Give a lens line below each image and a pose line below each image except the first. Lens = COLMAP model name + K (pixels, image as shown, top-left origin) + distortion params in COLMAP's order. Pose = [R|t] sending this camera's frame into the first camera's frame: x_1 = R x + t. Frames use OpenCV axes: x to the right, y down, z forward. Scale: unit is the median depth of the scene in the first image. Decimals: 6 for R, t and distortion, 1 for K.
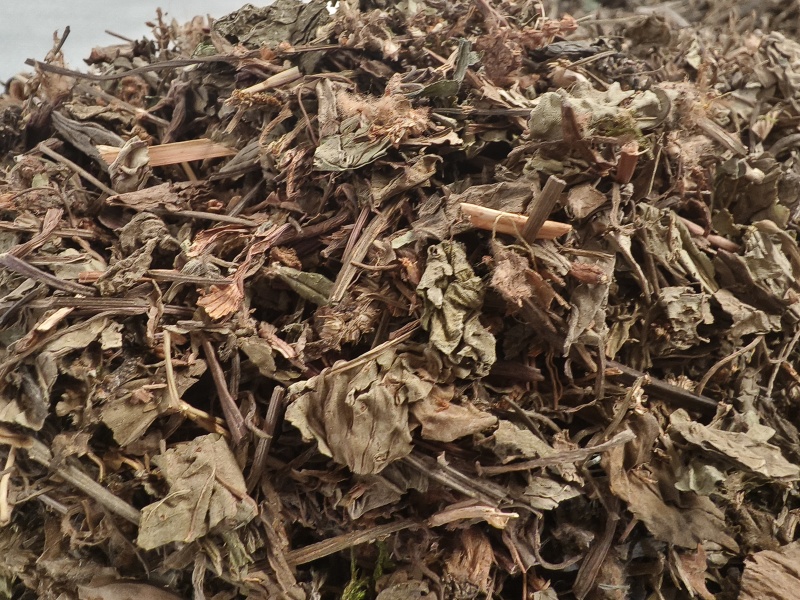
lens RADIAL K [[507.4, 0, 403.6], [0, 507.4, 300.3], [0, 0, 1]] dist [0.000243, 0.004476]
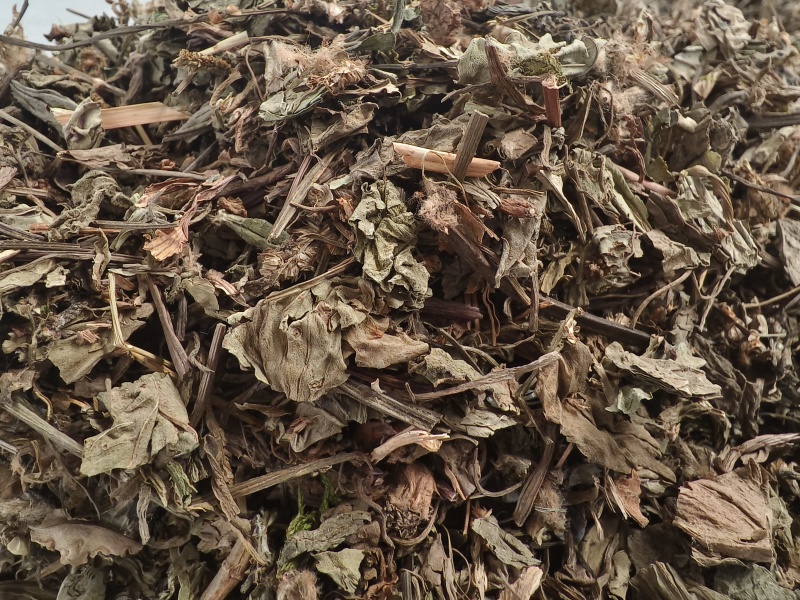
lens RADIAL K [[507.4, 0, 399.4], [0, 507.4, 298.0], [0, 0, 1]] dist [0.000243, 0.004476]
pose [[0.999748, -0.021719, 0.005754, 0.104679], [0.021811, 0.999626, -0.016510, 0.133633], [-0.005394, 0.016631, 0.999847, -0.032331]]
